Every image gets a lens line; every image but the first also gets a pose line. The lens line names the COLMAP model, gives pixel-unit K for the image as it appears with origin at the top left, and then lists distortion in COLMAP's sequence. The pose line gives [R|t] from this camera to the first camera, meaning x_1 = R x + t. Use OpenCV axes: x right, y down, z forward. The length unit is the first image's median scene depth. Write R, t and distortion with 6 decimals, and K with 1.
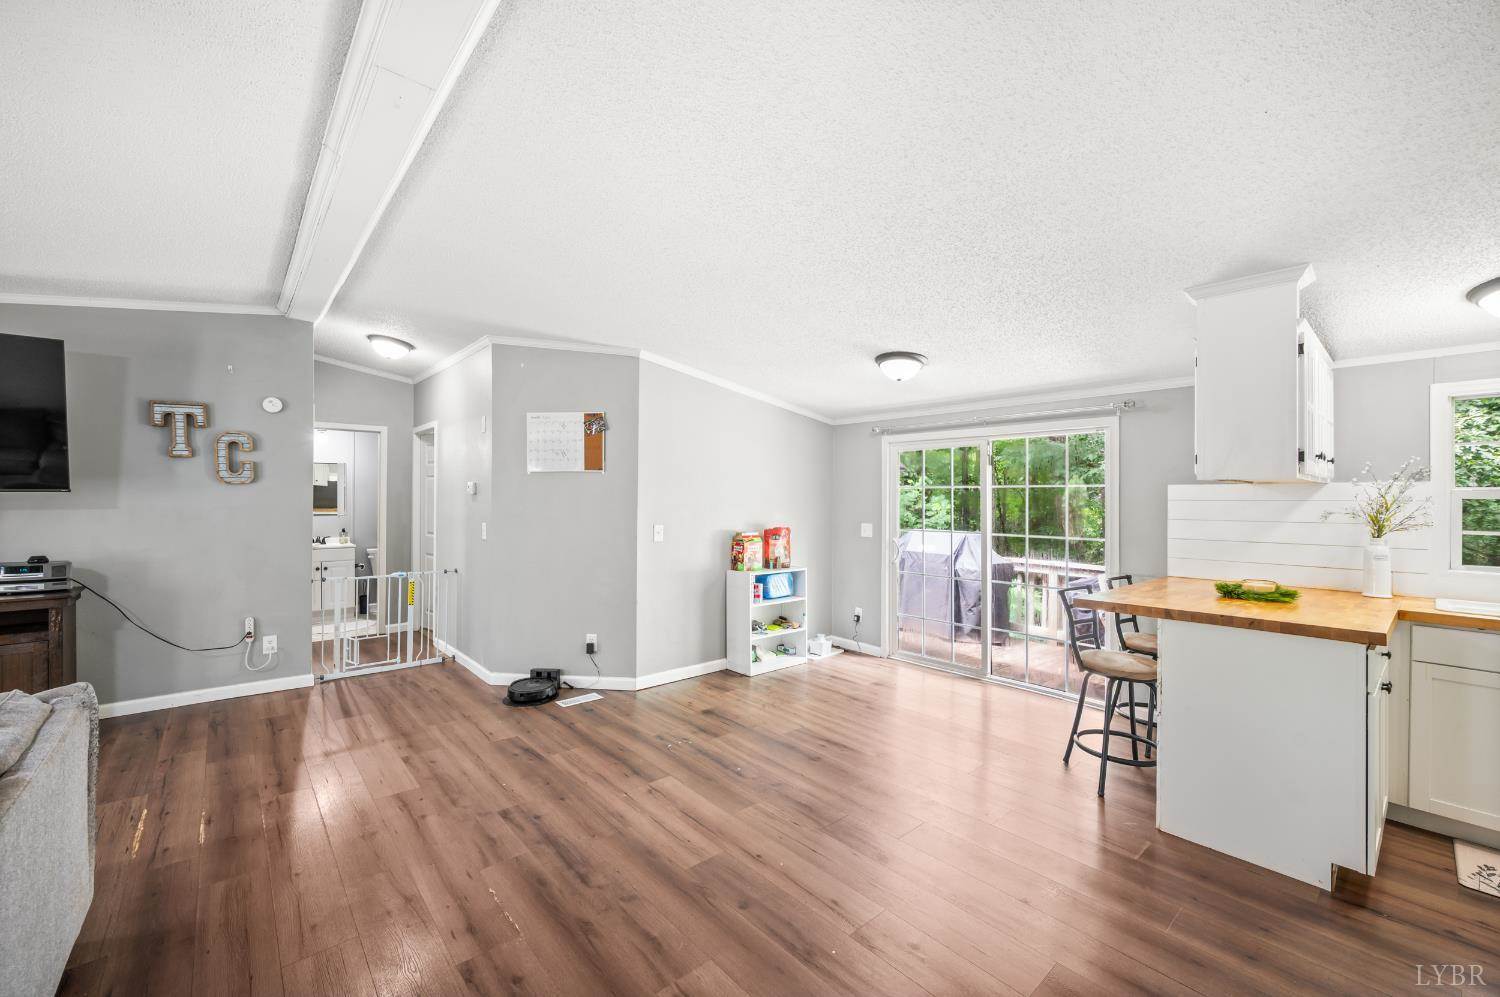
lens RADIAL K [[604.5, 0, 744.2], [0, 604.5, 497.2], [0, 0, 1]] dist [0.002404, -0.000478]
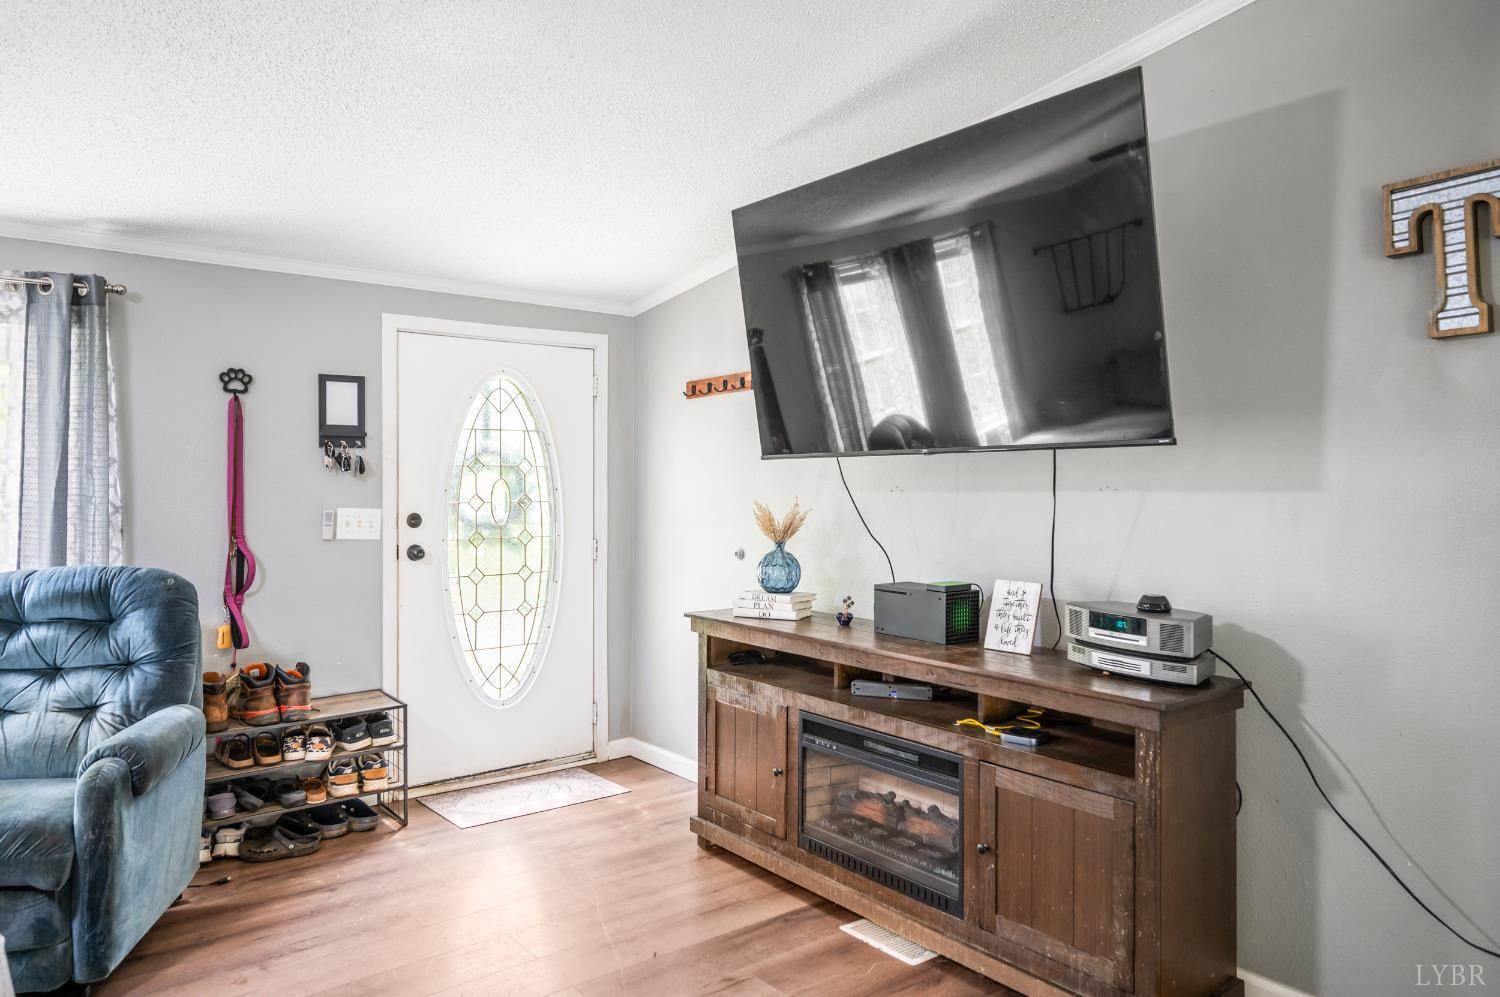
lens RADIAL K [[992.1, 0, 757.9], [0, 992.1, 484.5], [0, 0, 1]] dist [-0.020468, 0.003872]
pose [[-0.037672, -0.002245, -0.999288, -0.343682], [-0.003870, 0.999990, -0.002101, 0.015093], [0.999283, 0.003788, -0.037680, 0.573760]]
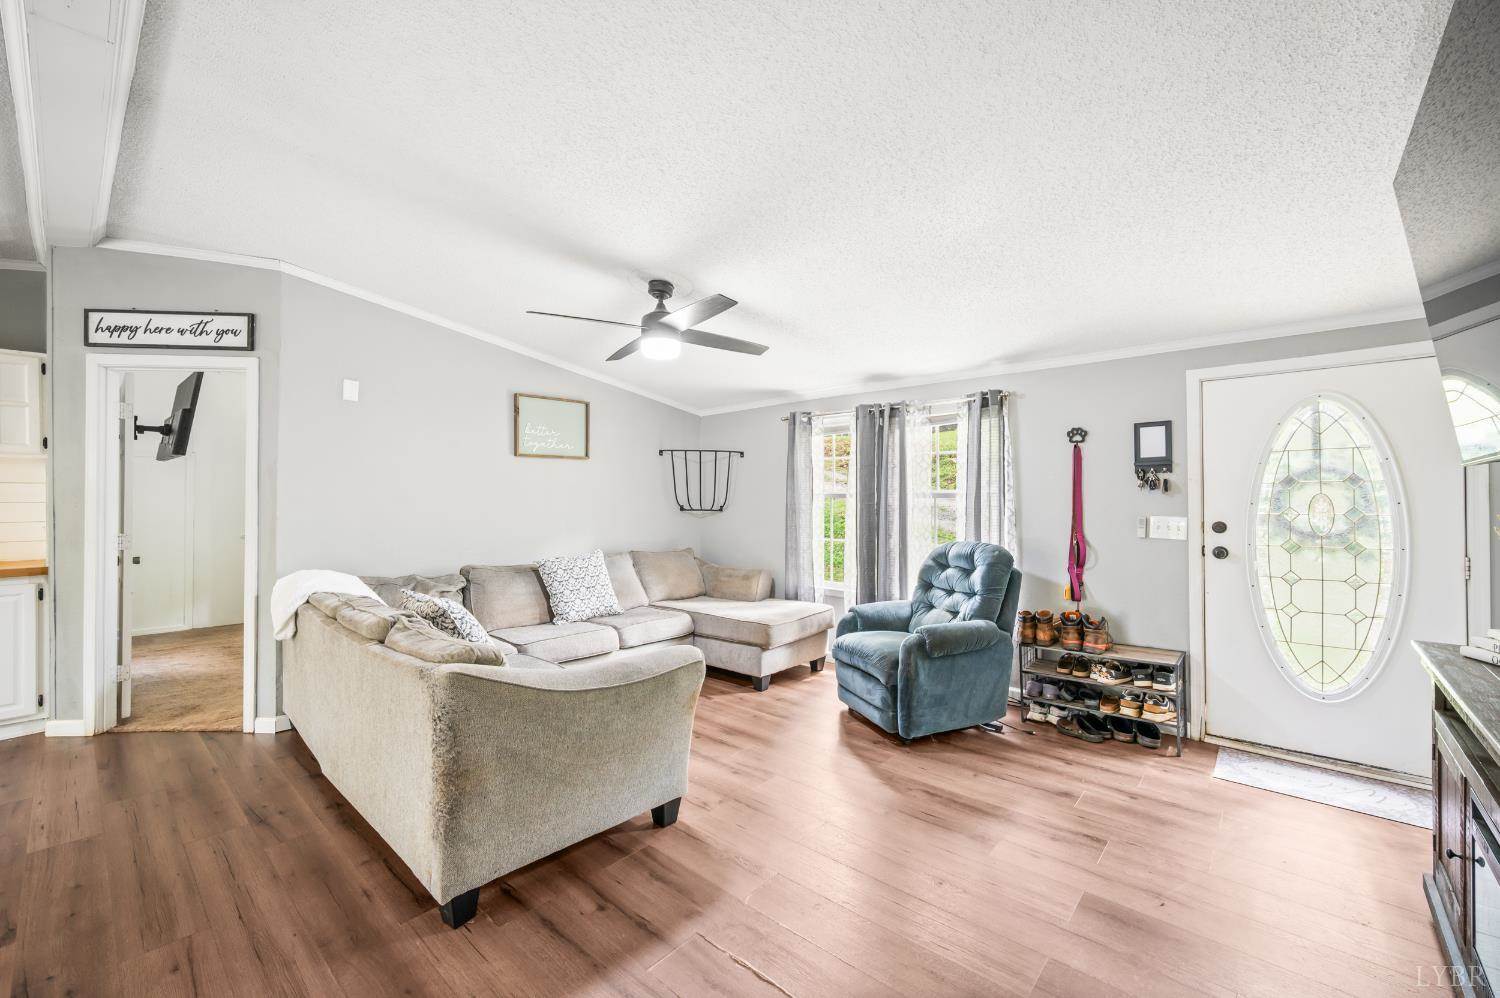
lens RADIAL K [[604.5, 0, 756.2], [0, 604.5, 502.7], [0, 0, 1]] dist [0.002404, -0.000478]
pose [[-0.991690, -0.000754, -0.128646, -0.608331], [-0.001172, 0.999994, 0.003172, 0.017319], [0.128643, 0.003296, -0.991686, 0.852020]]
